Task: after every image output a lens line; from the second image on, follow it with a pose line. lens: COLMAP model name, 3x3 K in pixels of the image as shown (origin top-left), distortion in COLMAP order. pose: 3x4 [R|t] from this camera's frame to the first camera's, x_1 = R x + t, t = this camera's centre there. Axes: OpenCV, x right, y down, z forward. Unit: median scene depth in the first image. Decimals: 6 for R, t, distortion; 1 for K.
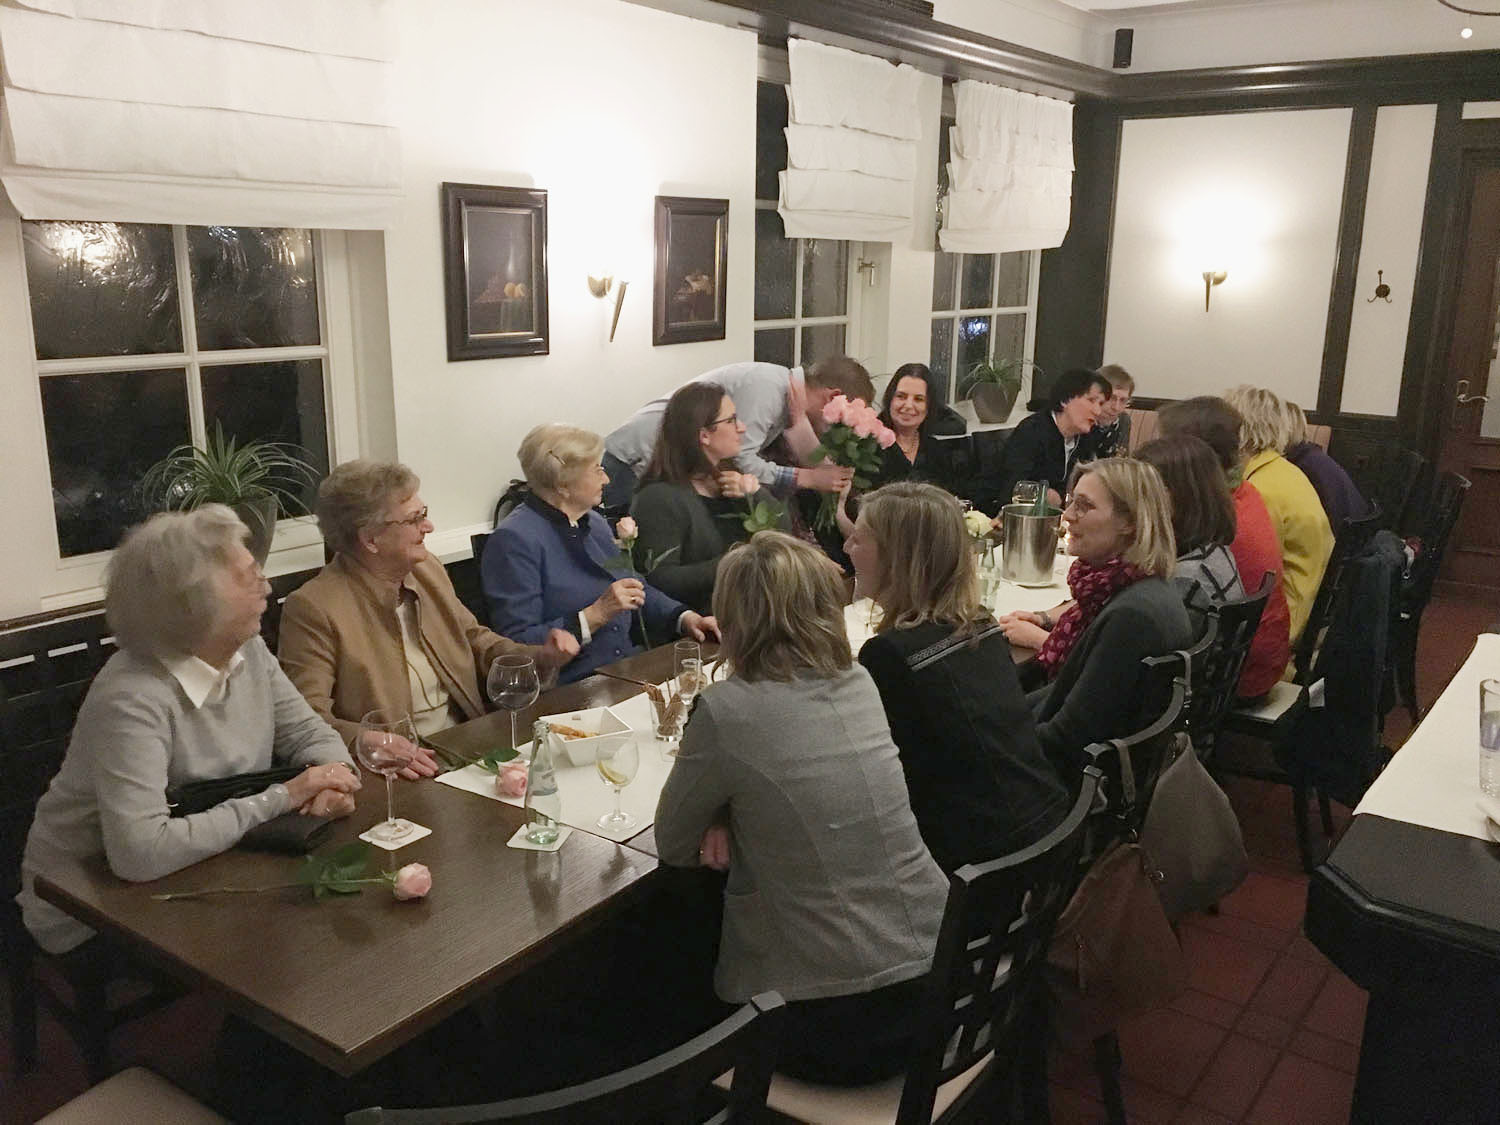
lens RADIAL K [[1280.2, 0, 753.6], [0, 1280.2, 559.0], [0, 0, 1]] dist [0.080418, -0.105730]
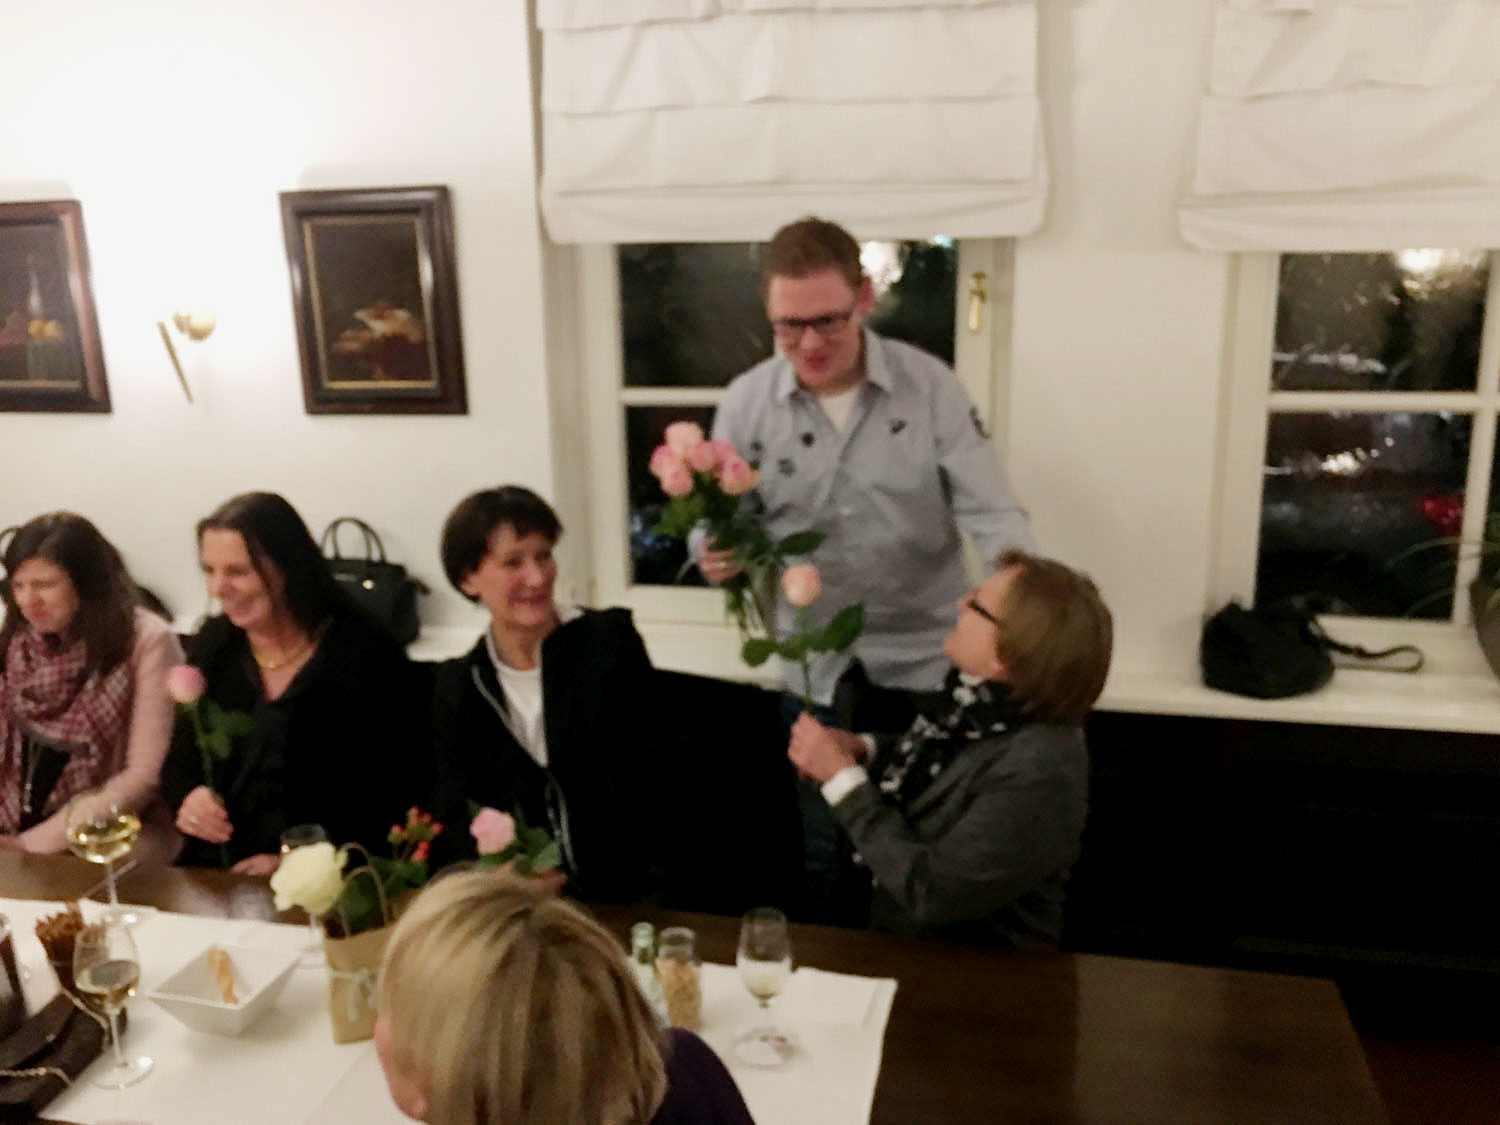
lens RADIAL K [[1280.2, 0, 753.6], [0, 1280.2, 559.0], [0, 0, 1]] dist [0.080418, -0.105730]
pose [[0.377270, 0.184809, -0.907476, 0.957623], [-0.192654, 0.974111, 0.118286, -0.327119], [0.905843, 0.130204, 0.403107, 1.429130]]
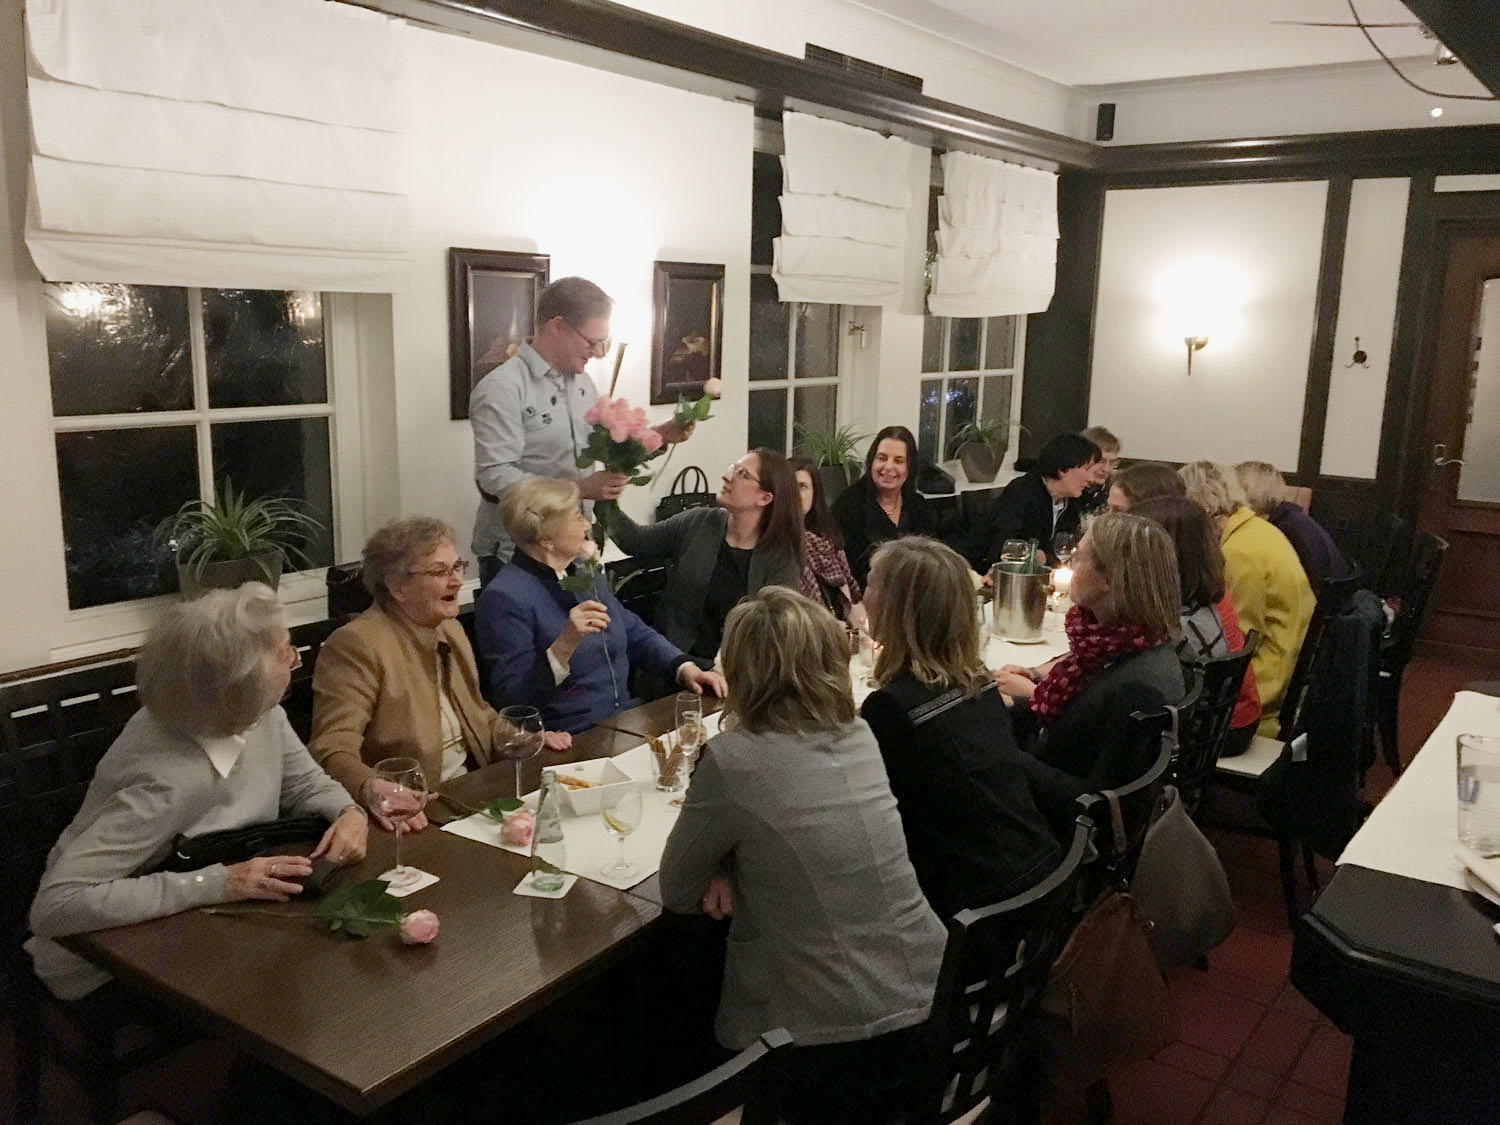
lens RADIAL K [[1273.7, 0, 750.0], [0, 1273.7, 562.5], [0, 0, 1]] dist [0.074756, -0.078578]
pose [[0.999957, 0.006004, 0.007101, -0.007685], [-0.005712, 0.999163, -0.040509, 0.000137], [-0.007338, 0.040466, 0.999154, -0.019097]]
